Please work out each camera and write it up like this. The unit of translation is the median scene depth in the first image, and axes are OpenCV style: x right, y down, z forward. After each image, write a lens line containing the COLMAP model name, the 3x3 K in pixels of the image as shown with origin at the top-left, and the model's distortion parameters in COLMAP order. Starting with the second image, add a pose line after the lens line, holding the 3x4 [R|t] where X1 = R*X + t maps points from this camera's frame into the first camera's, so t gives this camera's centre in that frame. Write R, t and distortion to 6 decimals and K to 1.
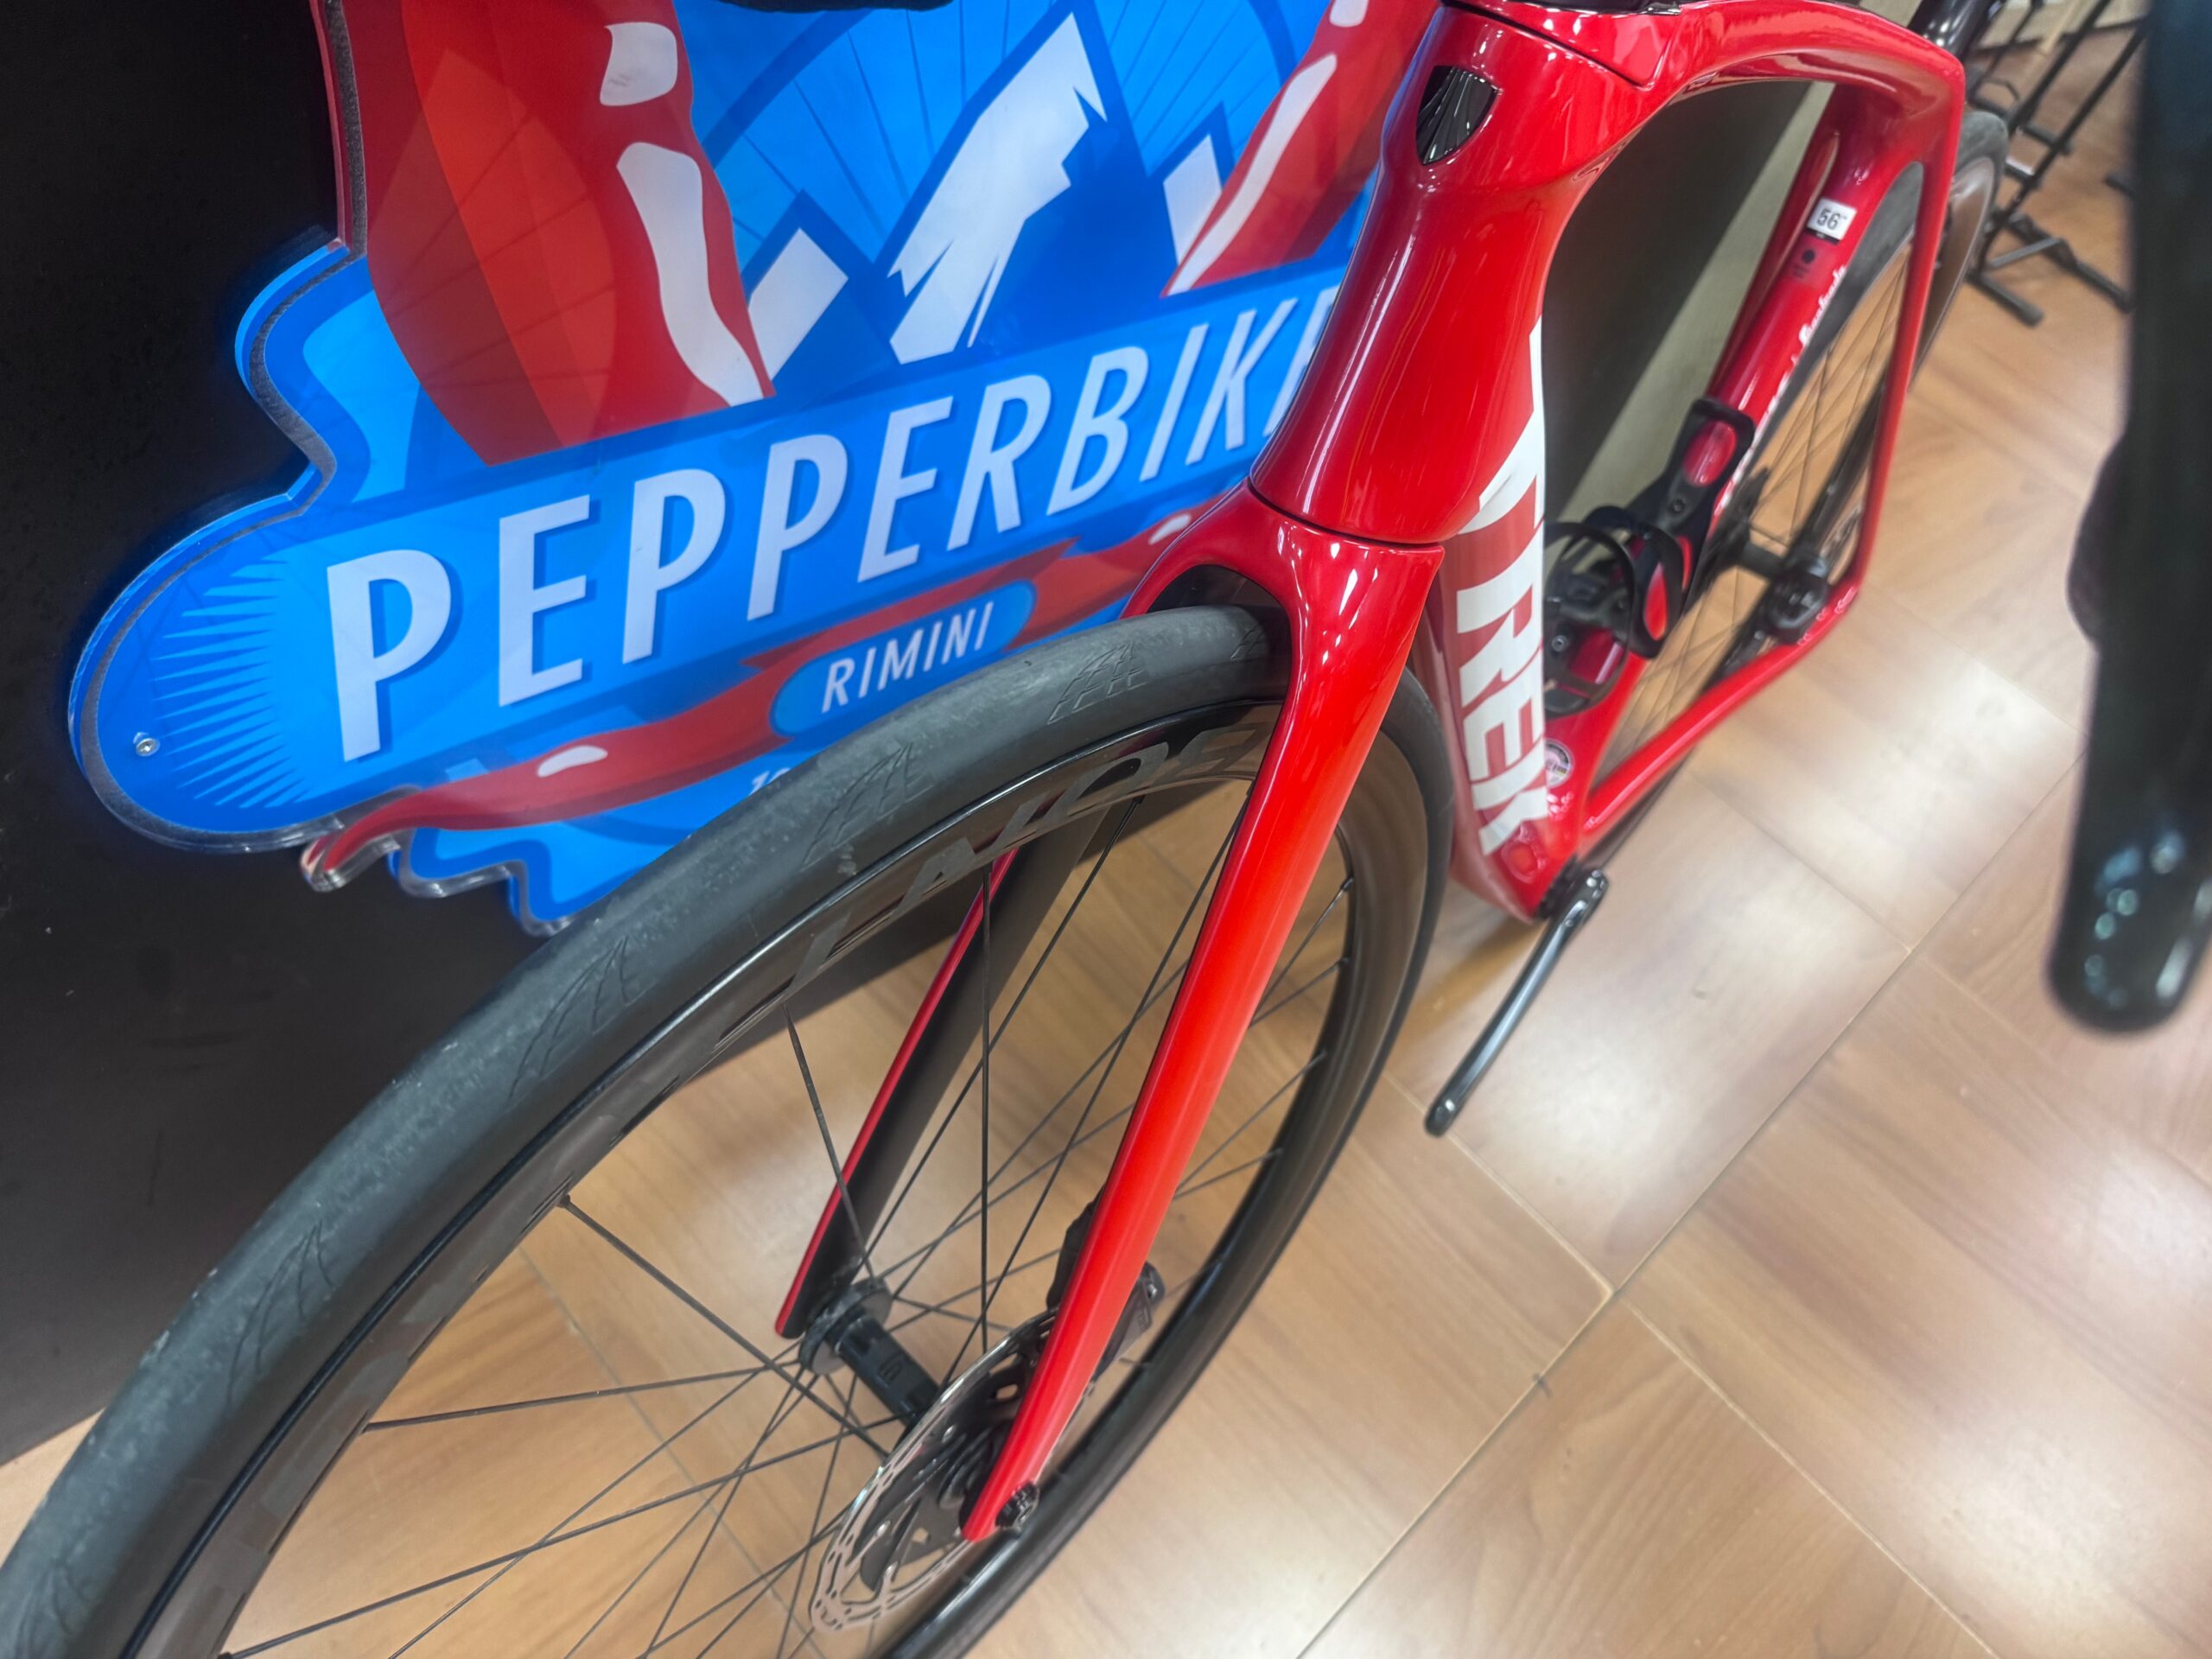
lens RADIAL K [[1595.5, 0, 1106.0], [0, 1595.5, 829.5], [0, 0, 1]] dist [0.152910, -0.307047]
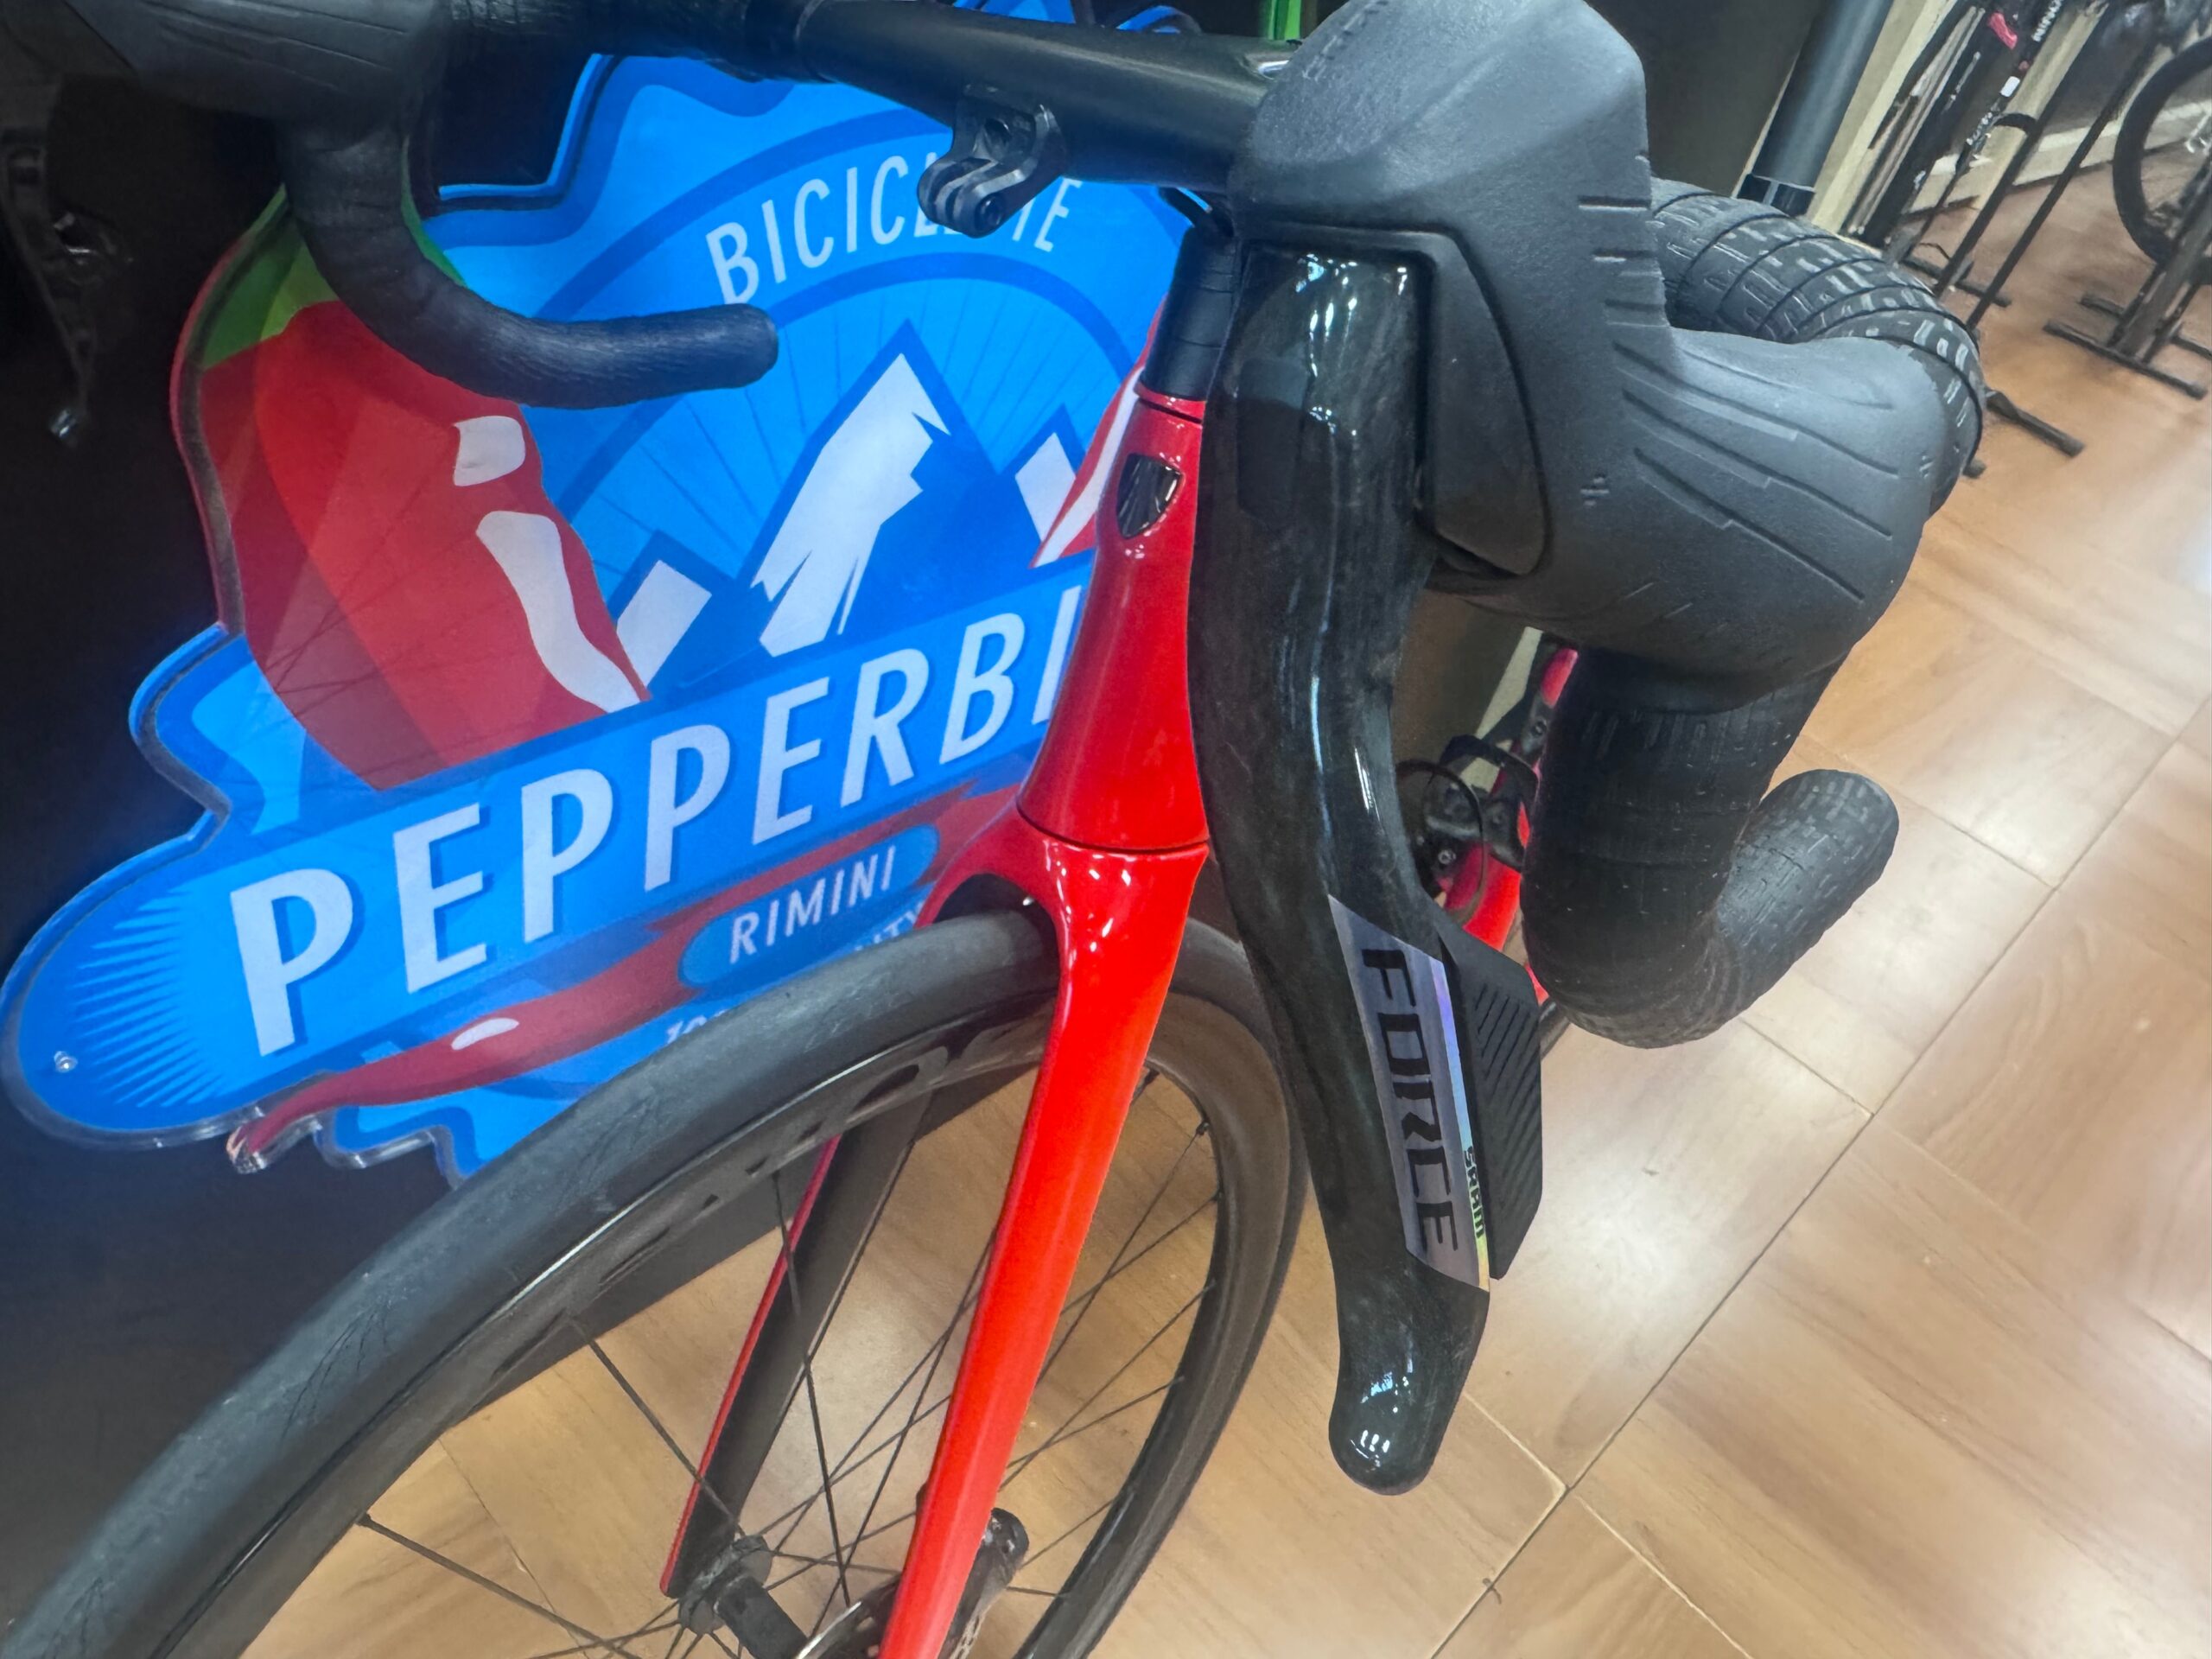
lens RADIAL K [[1580.5, 0, 1057.4], [0, 1580.5, 821.5], [0, 0, 1]] dist [0.000169, -0.002024]
pose [[0.997658, -0.046943, -0.049758, 0.117982], [0.041696, 0.993942, -0.101692, -0.063752], [0.054230, 0.099379, 0.993571, -0.041690]]
